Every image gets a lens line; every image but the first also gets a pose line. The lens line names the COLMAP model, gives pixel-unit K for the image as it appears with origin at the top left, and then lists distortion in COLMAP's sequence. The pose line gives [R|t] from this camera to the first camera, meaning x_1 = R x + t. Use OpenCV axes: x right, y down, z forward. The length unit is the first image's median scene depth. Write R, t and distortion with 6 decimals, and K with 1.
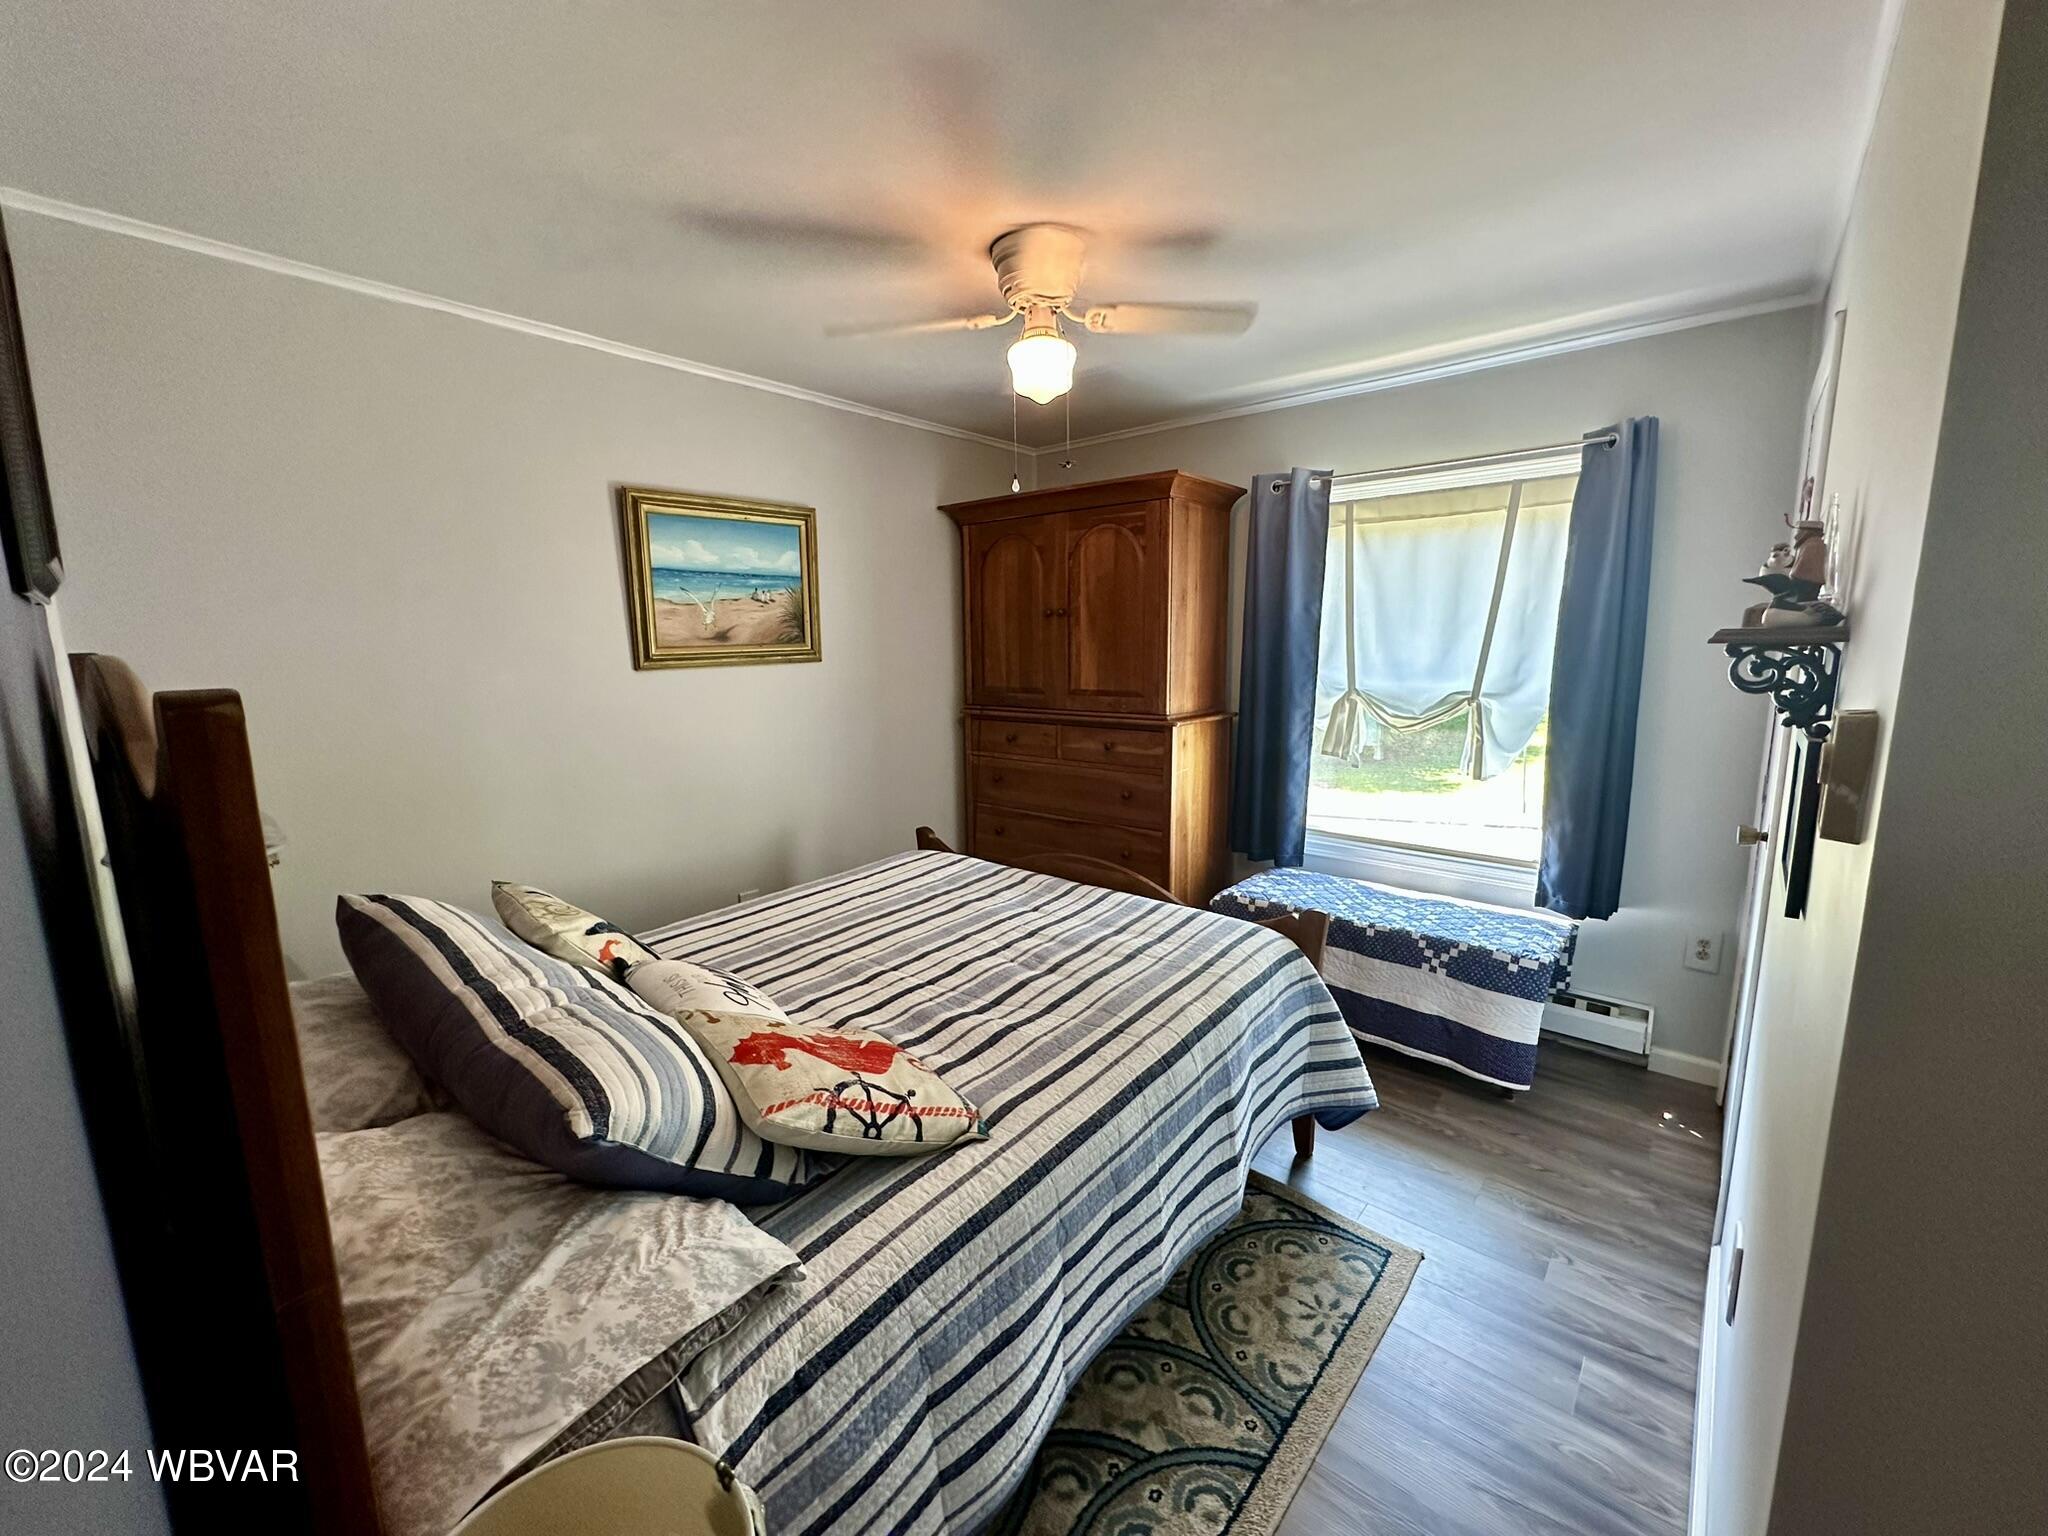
lens RADIAL K [[816.1, 0, 1024.4], [0, 816.1, 763.1], [0, 0, 1]] dist [-0.001327, 0.000410]
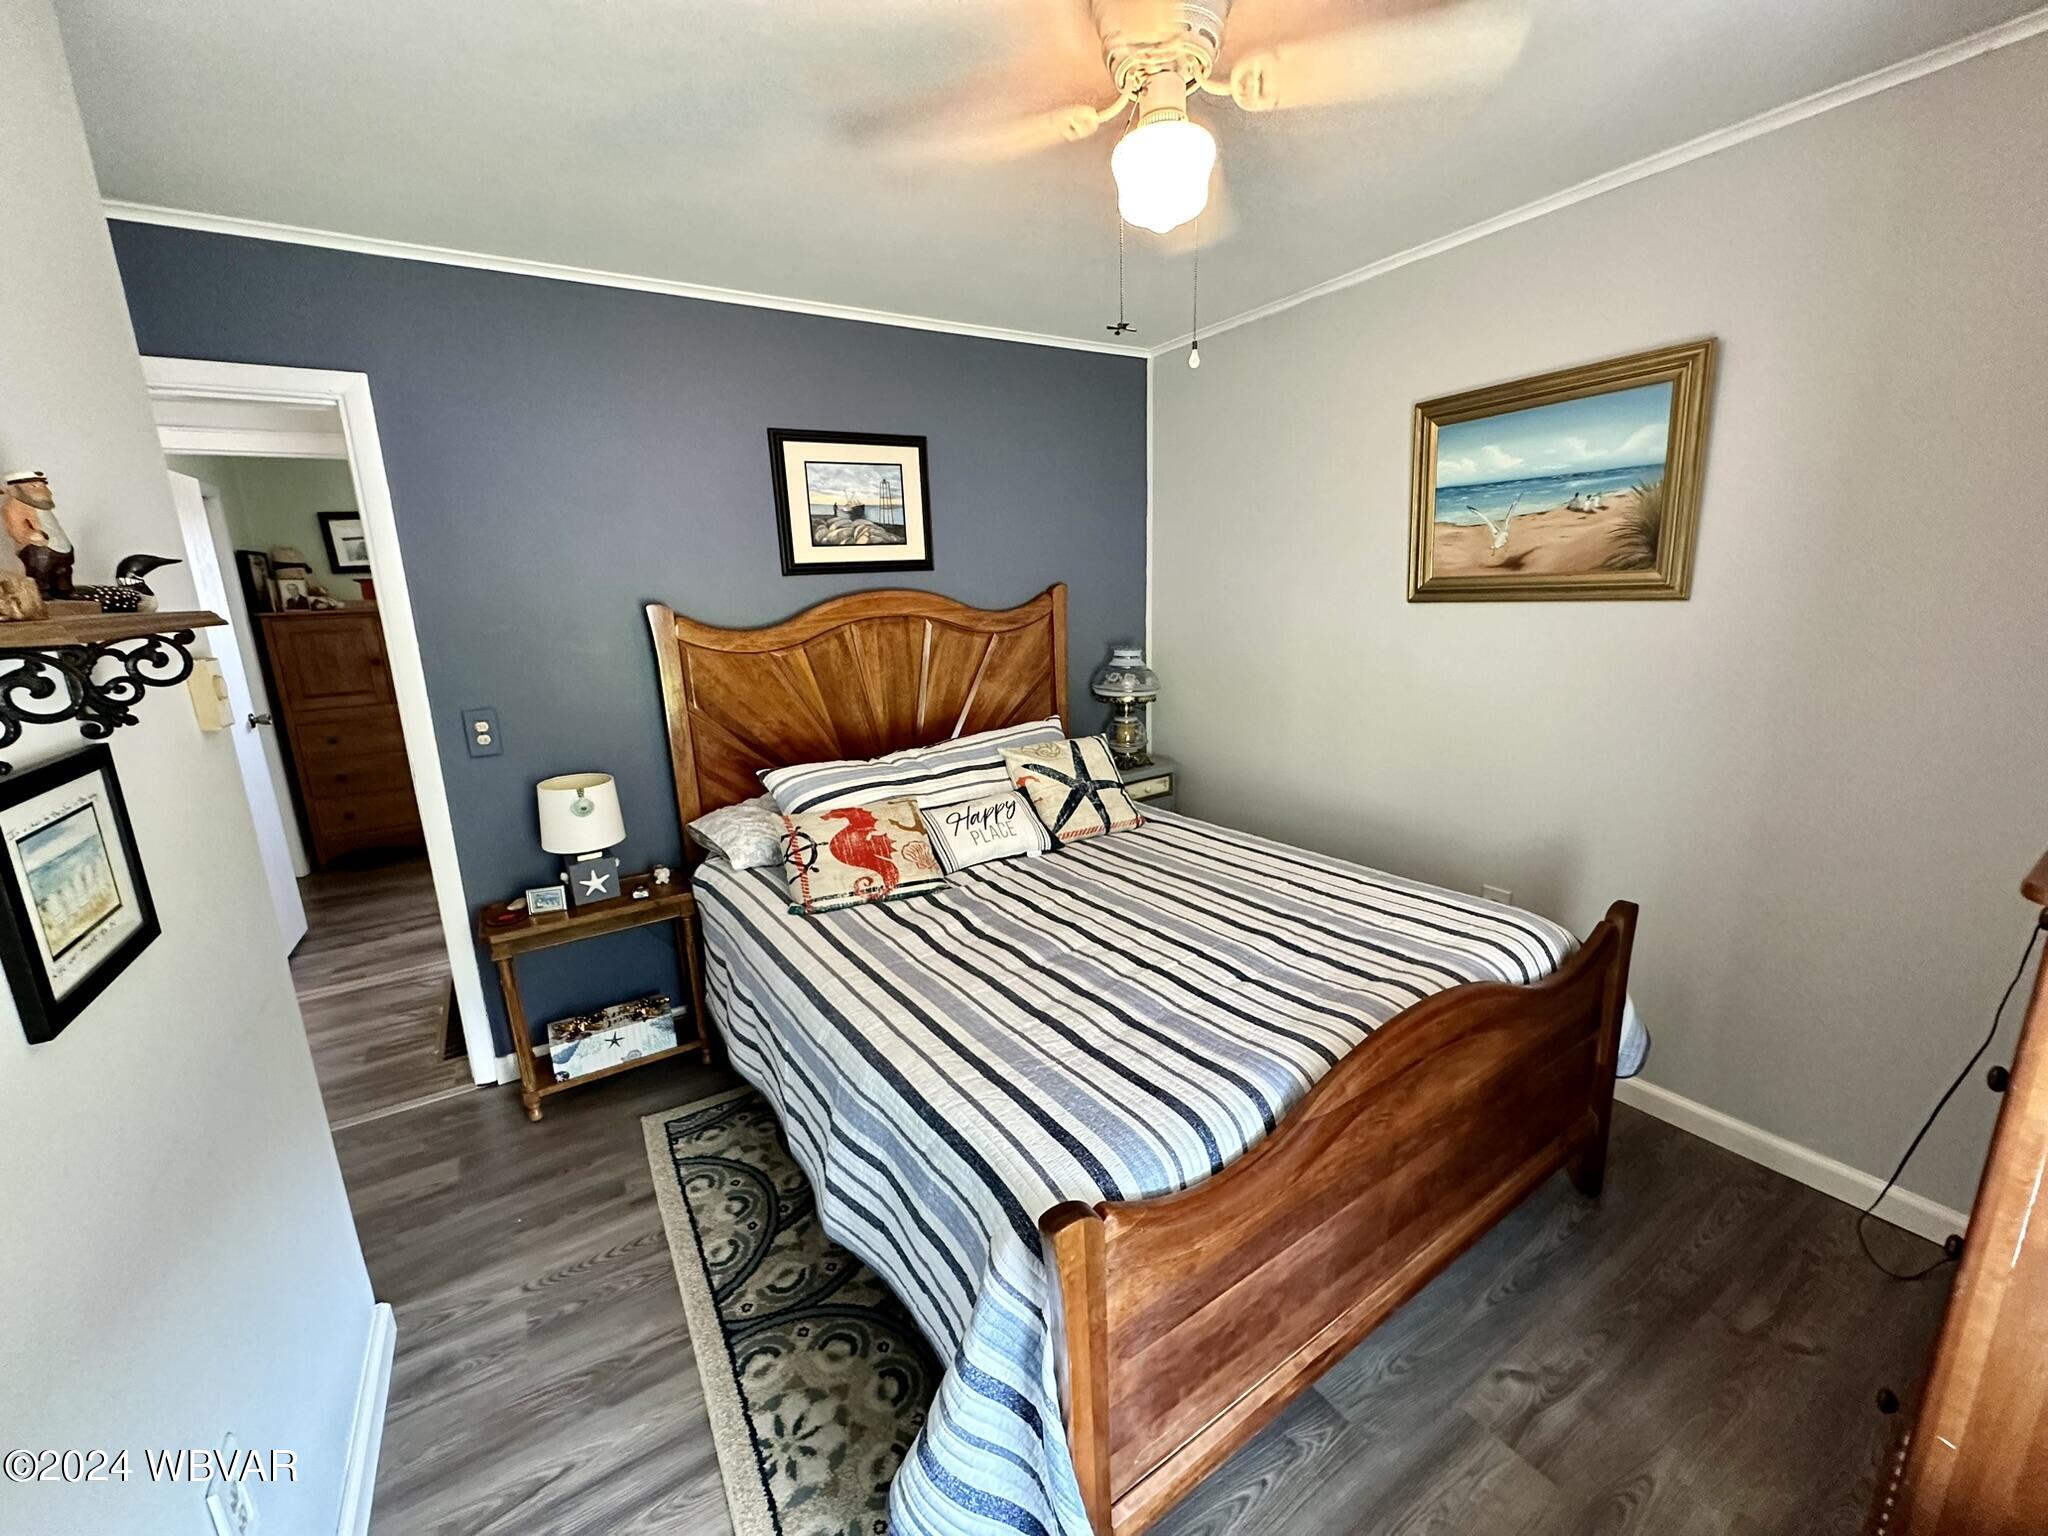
lens RADIAL K [[816.1, 0, 1021.1], [0, 816.1, 761.9], [0, 0, 1]] dist [-0.001327, 0.000410]
pose [[-0.288129, 0.225678, -0.930619, 0.808370], [-0.112458, 0.957133, 0.266926, -0.191853], [0.950965, 0.181565, -0.250398, 1.164585]]
